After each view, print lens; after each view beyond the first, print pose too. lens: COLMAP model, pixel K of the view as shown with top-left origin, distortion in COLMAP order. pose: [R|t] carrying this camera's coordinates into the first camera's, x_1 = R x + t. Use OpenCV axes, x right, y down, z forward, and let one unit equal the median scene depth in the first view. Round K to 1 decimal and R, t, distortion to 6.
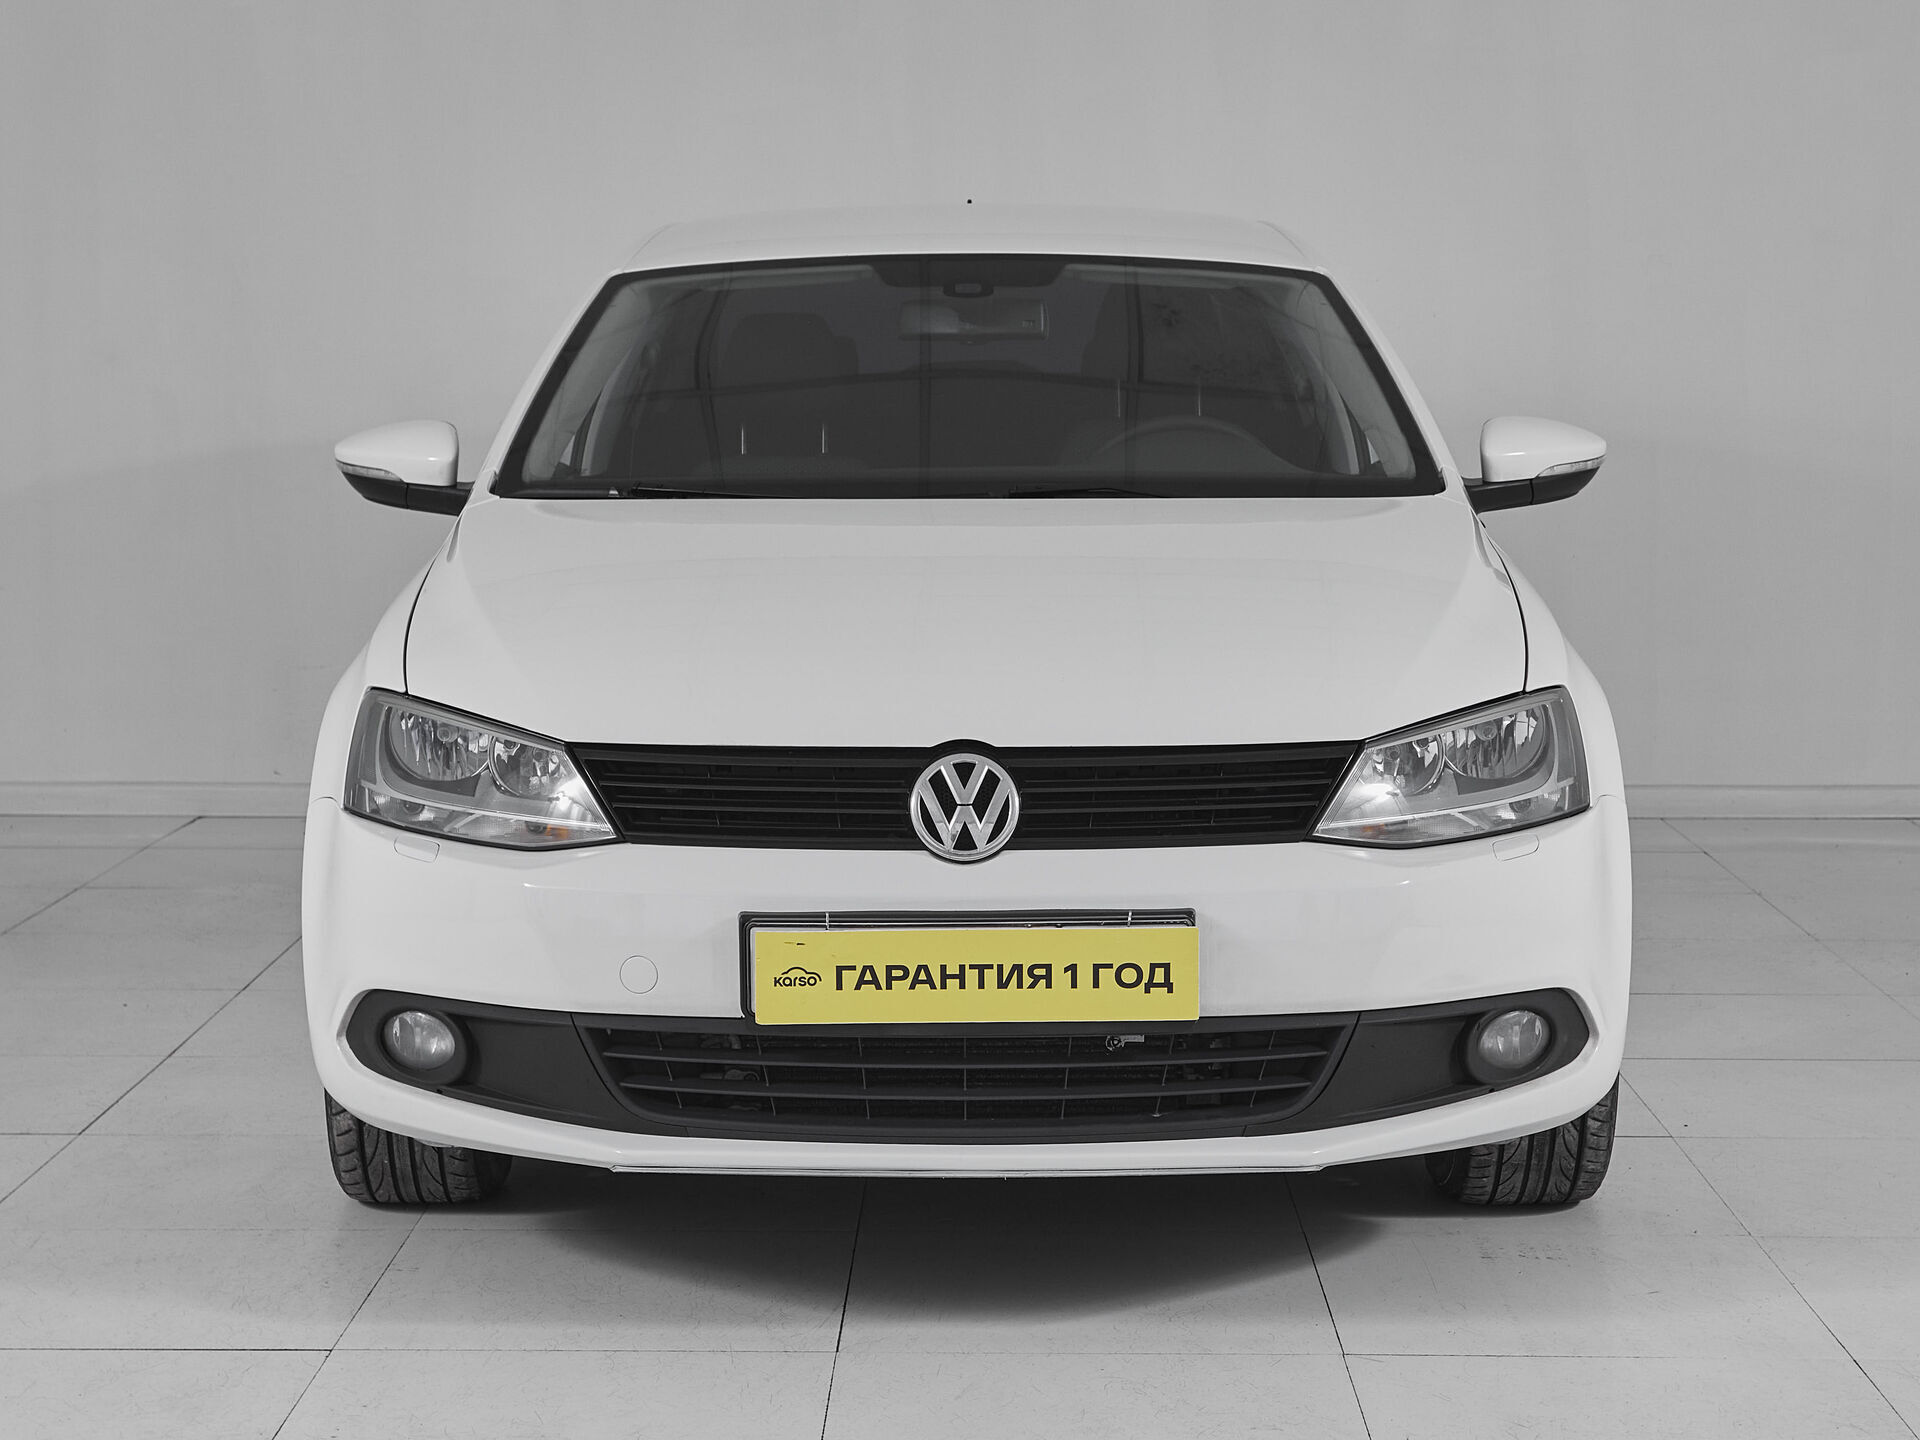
lens RADIAL K [[2678.1, 0, 932.9], [0, 2678.1, 729.3], [0, 0, 1]] dist [0.018017, 0.048528]
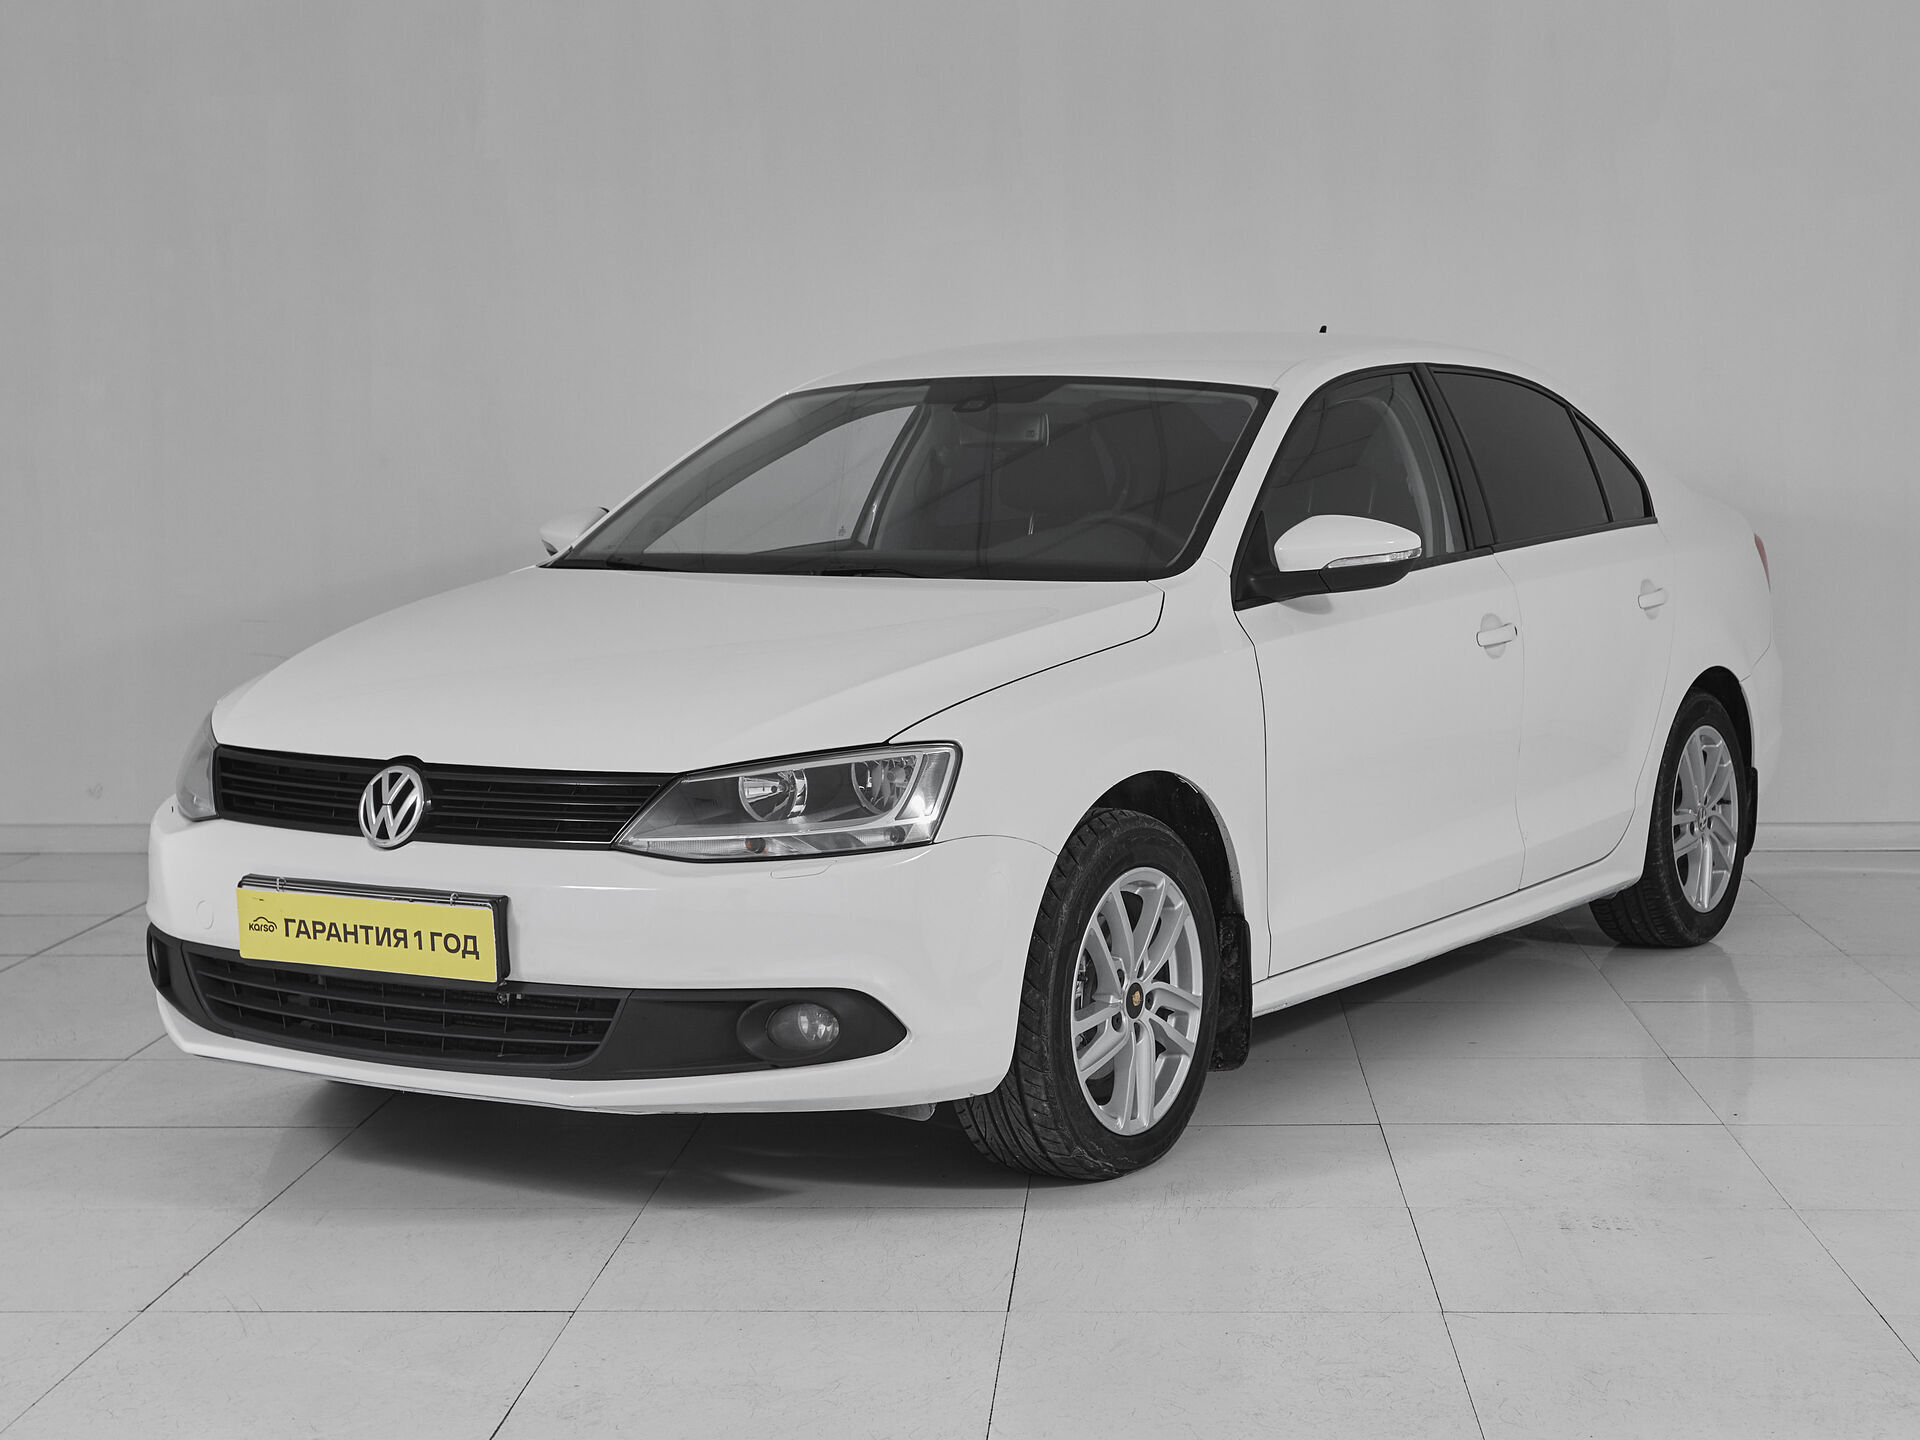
lens RADIAL K [[2616.6, 0, 960.0], [0, 2616.6, 720.0], [0, 0, 1]] dist [0.071862, 0.020236]
pose [[0.860136, 0.039893, -0.508503, 0.919444], [-0.035981, 0.999199, 0.017527, -0.046687], [0.508795, 0.003221, 0.860882, 0.031669]]
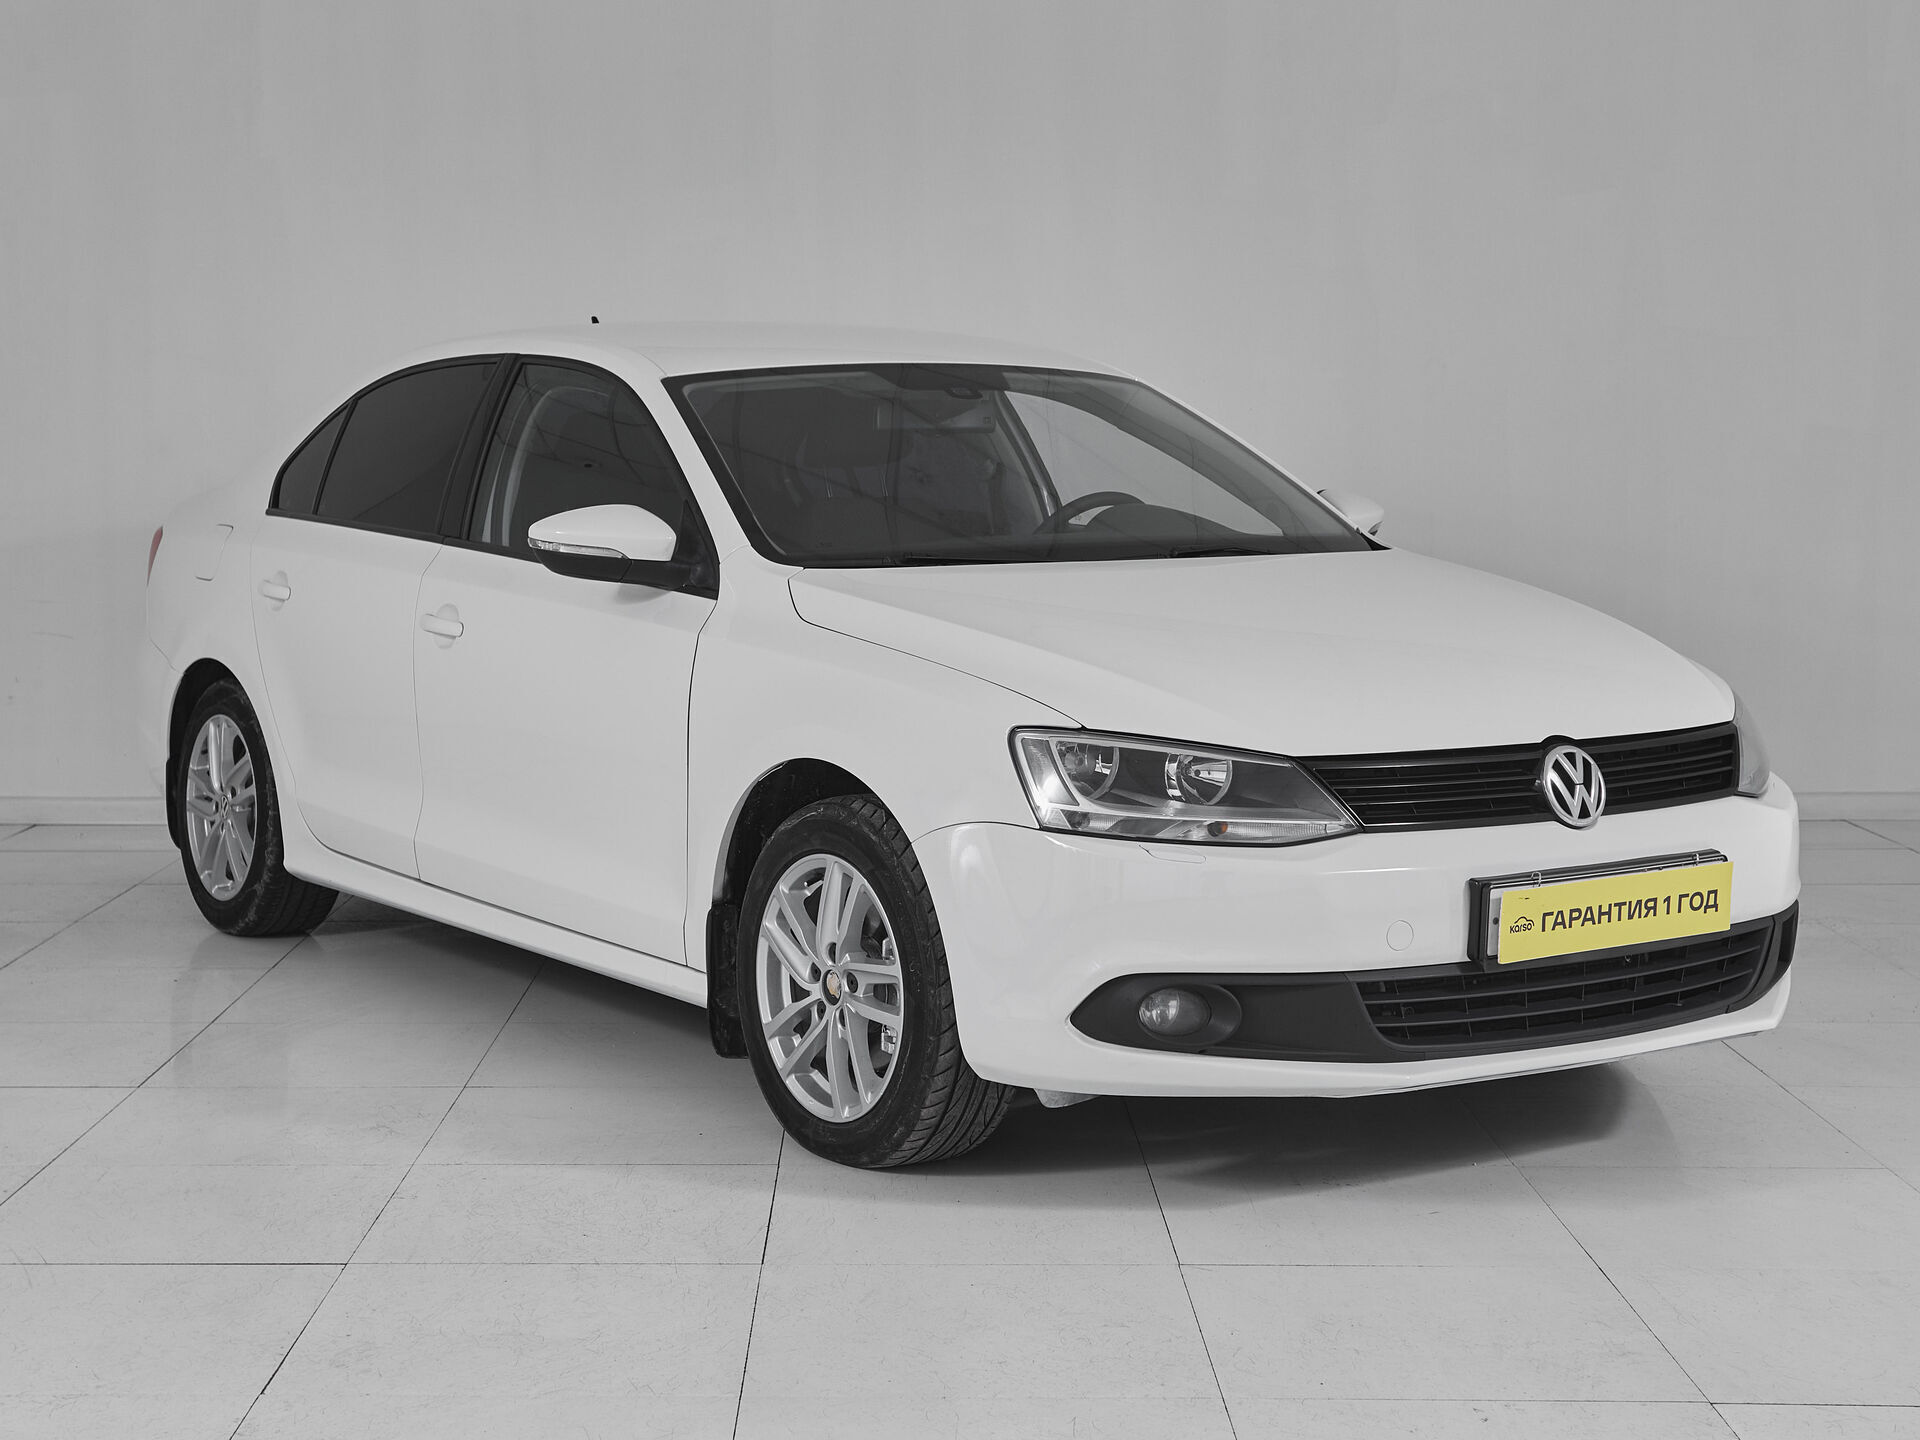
lens RADIAL K [[2678.1, 0, 932.9], [0, 2678.1, 729.3], [0, 0, 1]] dist [0.018017, 0.048528]
pose [[0.839938, -0.051545, 0.540228, -0.976198], [0.047200, 0.998645, 0.021898, -0.042989], [-0.540625, 0.007106, 0.841233, 0.063669]]
